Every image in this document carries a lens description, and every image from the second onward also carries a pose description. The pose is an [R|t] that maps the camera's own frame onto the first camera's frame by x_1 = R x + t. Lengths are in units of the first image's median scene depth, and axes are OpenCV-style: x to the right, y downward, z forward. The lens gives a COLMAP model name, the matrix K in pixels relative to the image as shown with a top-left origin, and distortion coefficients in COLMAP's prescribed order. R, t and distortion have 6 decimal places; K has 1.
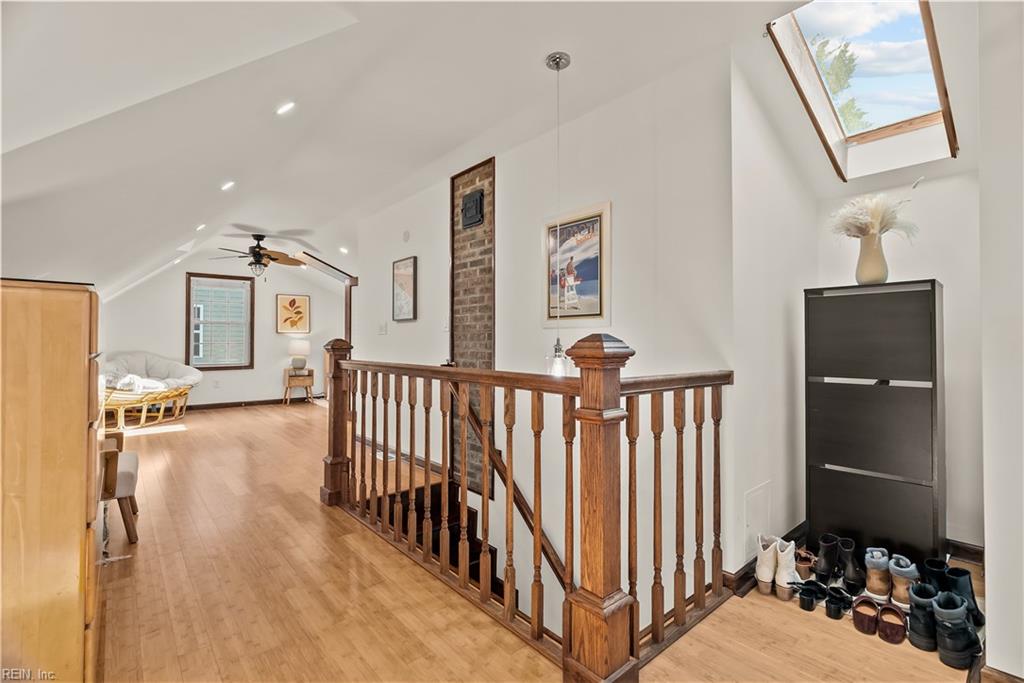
lens RADIAL K [[465.3, 0, 515.8], [0, 465.3, 339.0], [0, 0, 1]] dist [-0.008207, 0.002214]
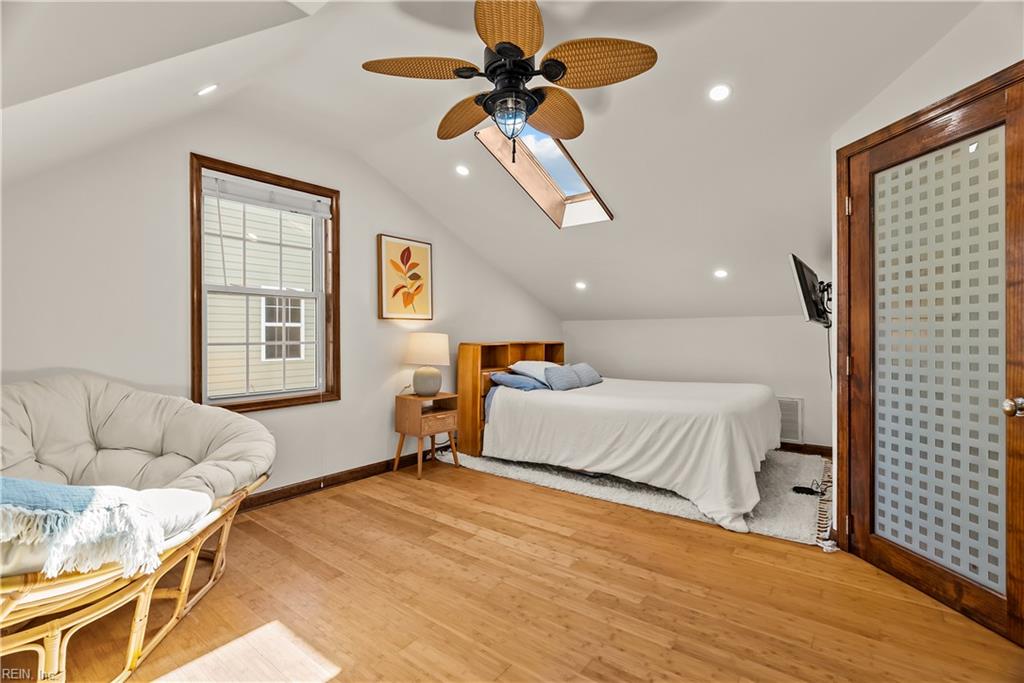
lens RADIAL K [[465.3, 0, 509.7], [0, 465.3, 339.5], [0, 0, 1]] dist [-0.008207, 0.002214]
pose [[0.979784, -0.007902, 0.199904, -0.480800], [0.004233, 0.999815, 0.018777, -0.000522], [-0.200015, -0.017551, 0.979636, 0.521650]]
